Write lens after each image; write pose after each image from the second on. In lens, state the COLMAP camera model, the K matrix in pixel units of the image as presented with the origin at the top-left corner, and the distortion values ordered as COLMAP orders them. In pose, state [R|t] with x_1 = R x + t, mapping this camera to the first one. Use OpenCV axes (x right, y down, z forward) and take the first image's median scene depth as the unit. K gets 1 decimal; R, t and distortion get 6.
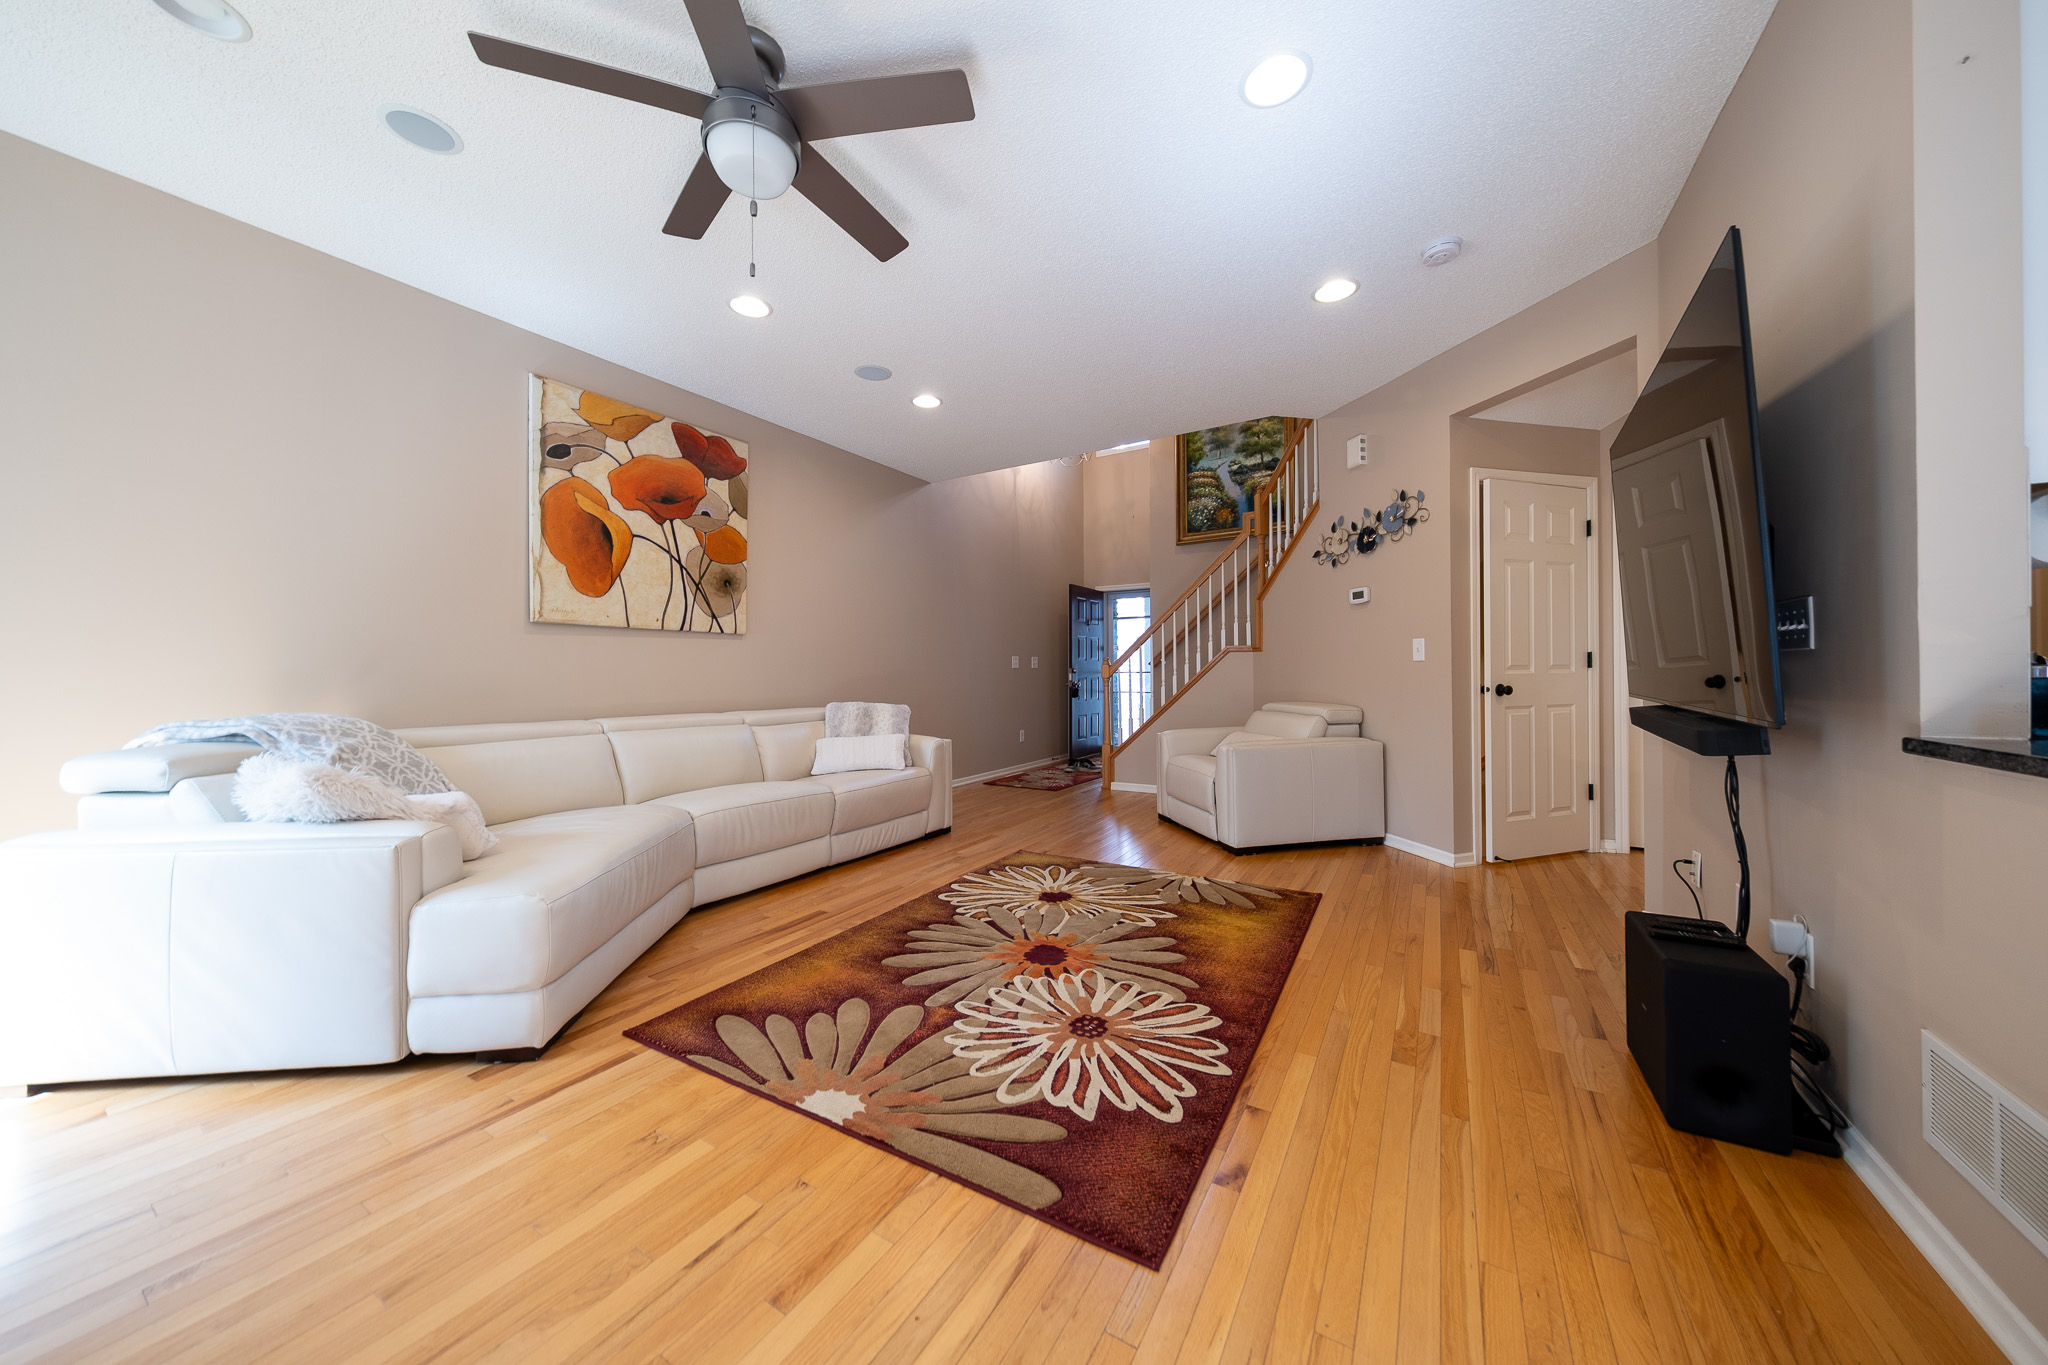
lens RADIAL K [[683.8, 0, 1021.5], [0, 683.8, 679.4], [0, 0, 1]] dist [0.013413, -0.000338]
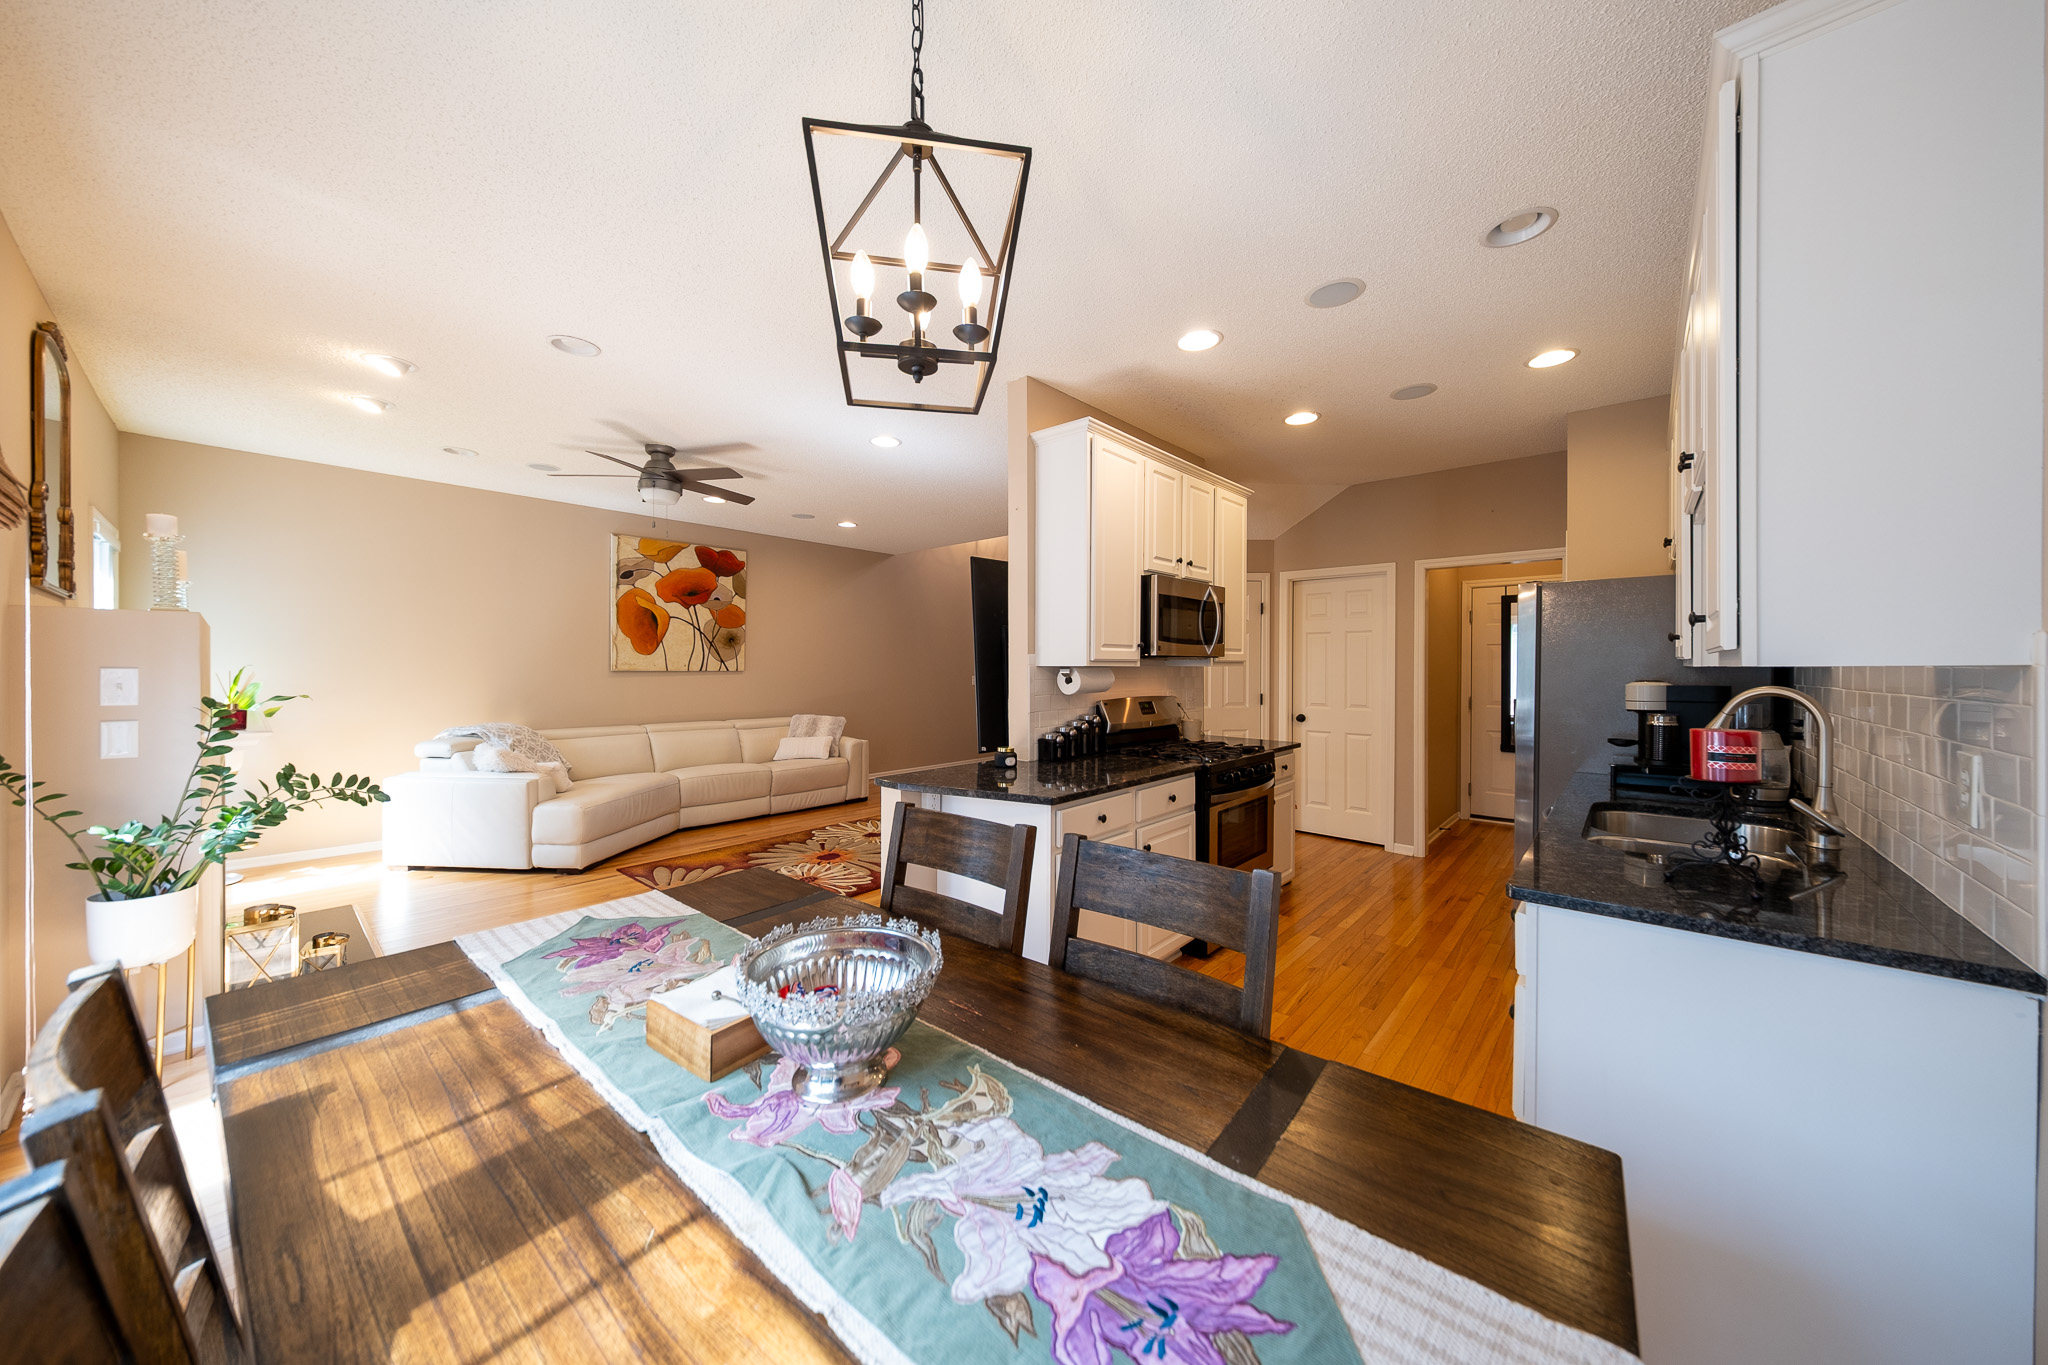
lens RADIAL K [[683.8, 0, 1032.8], [0, 683.8, 681.6], [0, 0, 1]] dist [0.013413, -0.000338]
pose [[0.985334, 0.013761, -0.170083, 0.658866], [-0.011161, 0.999806, 0.016234, -0.092271], [0.170273, -0.014098, 0.985296, -0.569513]]
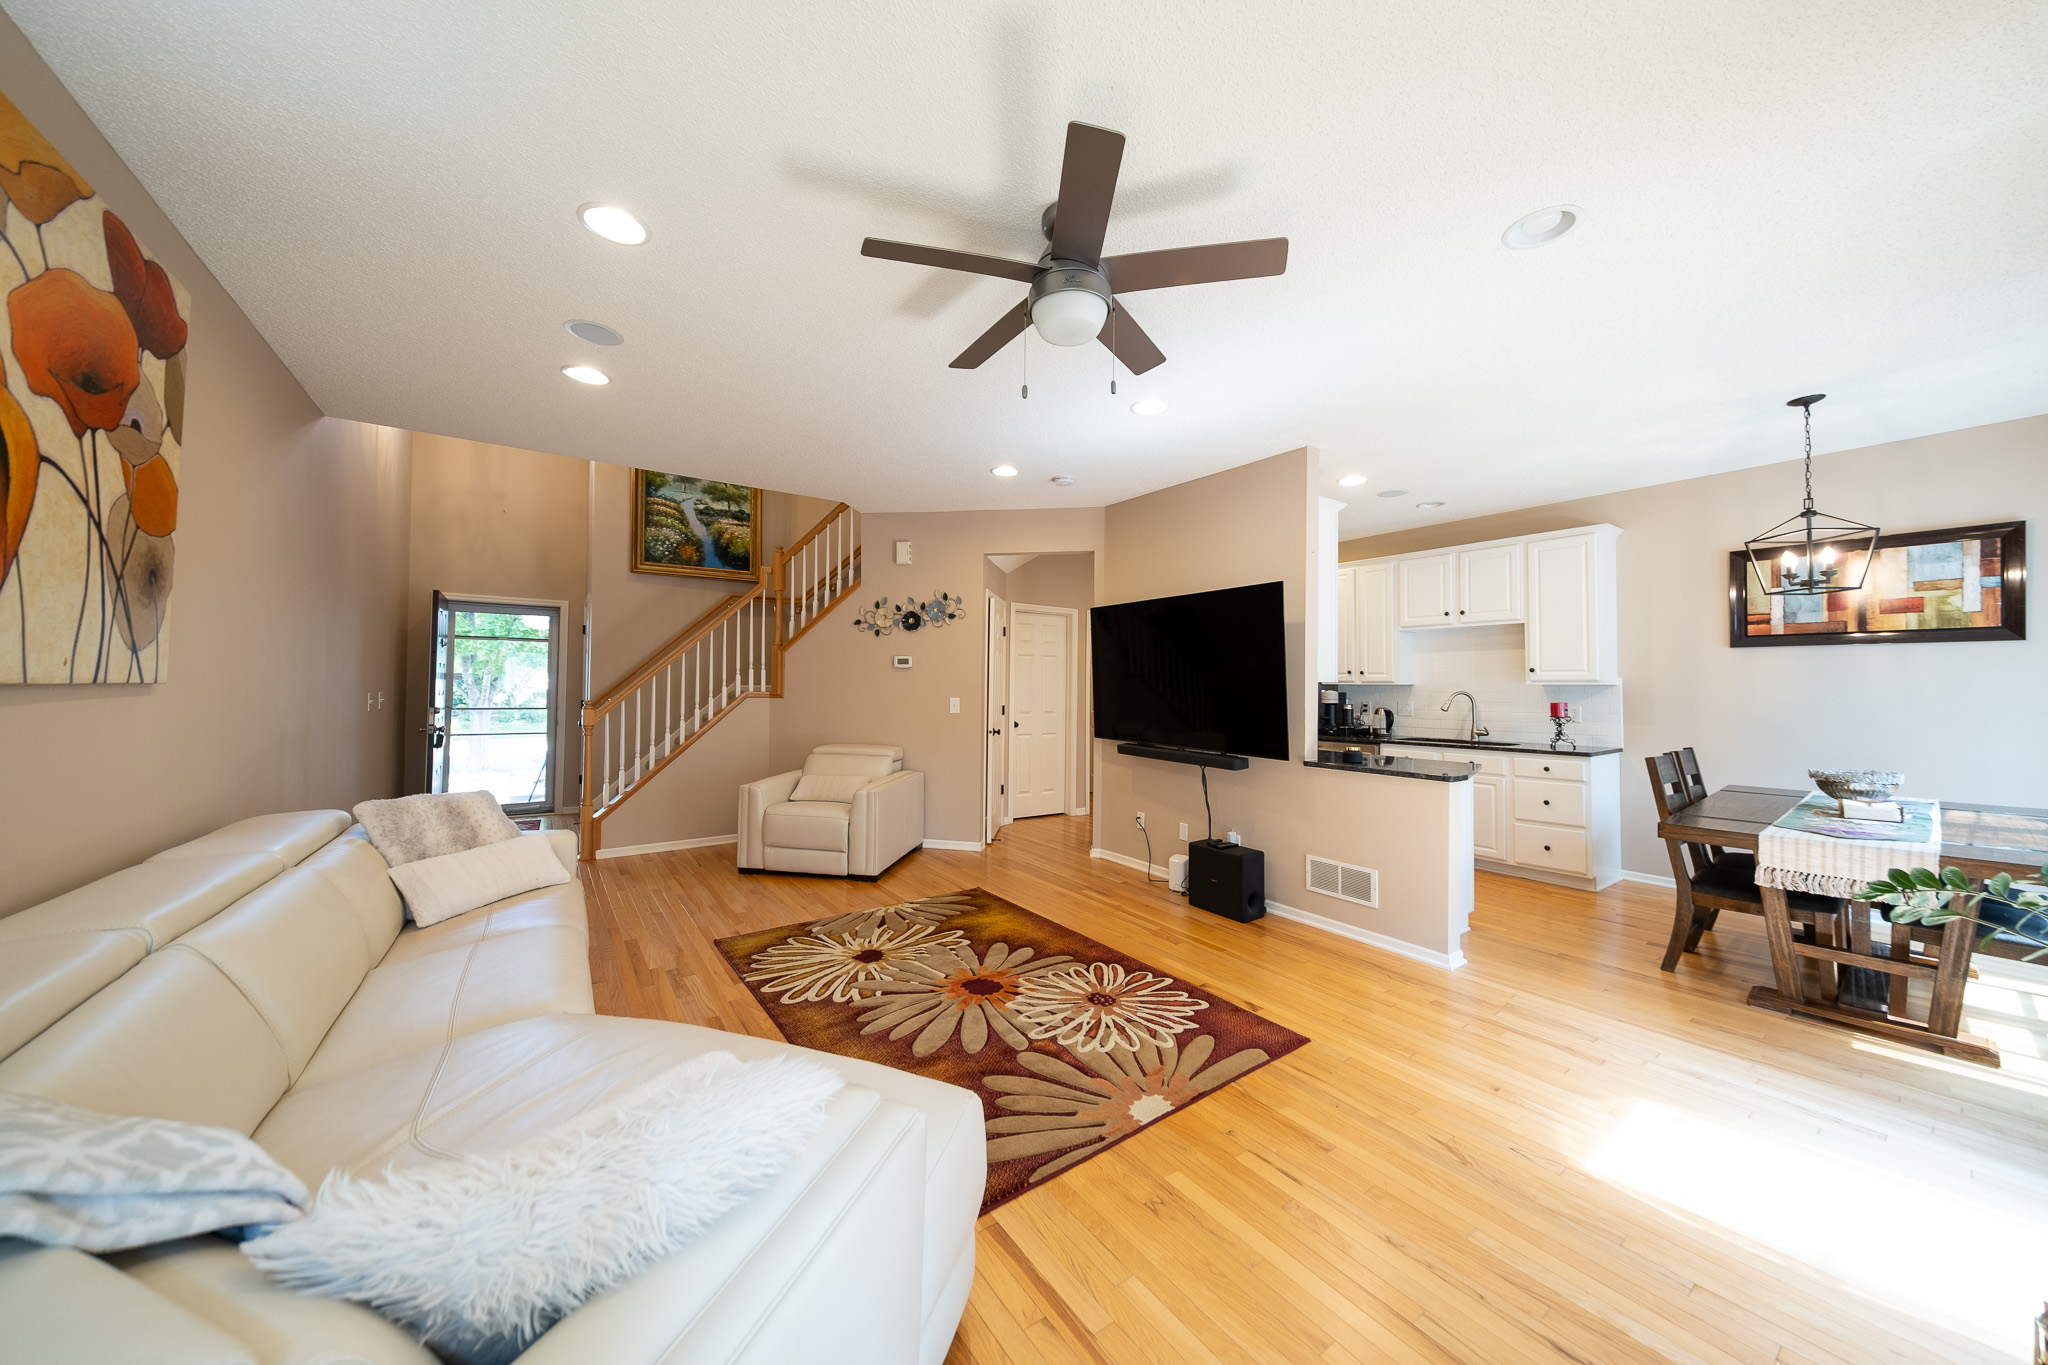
lens RADIAL K [[683.8, 0, 1015.5], [0, 683.8, 672.4], [0, 0, 1]] dist [0.013413, -0.000338]
pose [[0.406854, 0.028969, 0.913034, -0.748345], [-0.006723, 0.999565, -0.028719, -0.079280], [-0.913469, 0.005546, 0.406871, 0.327628]]
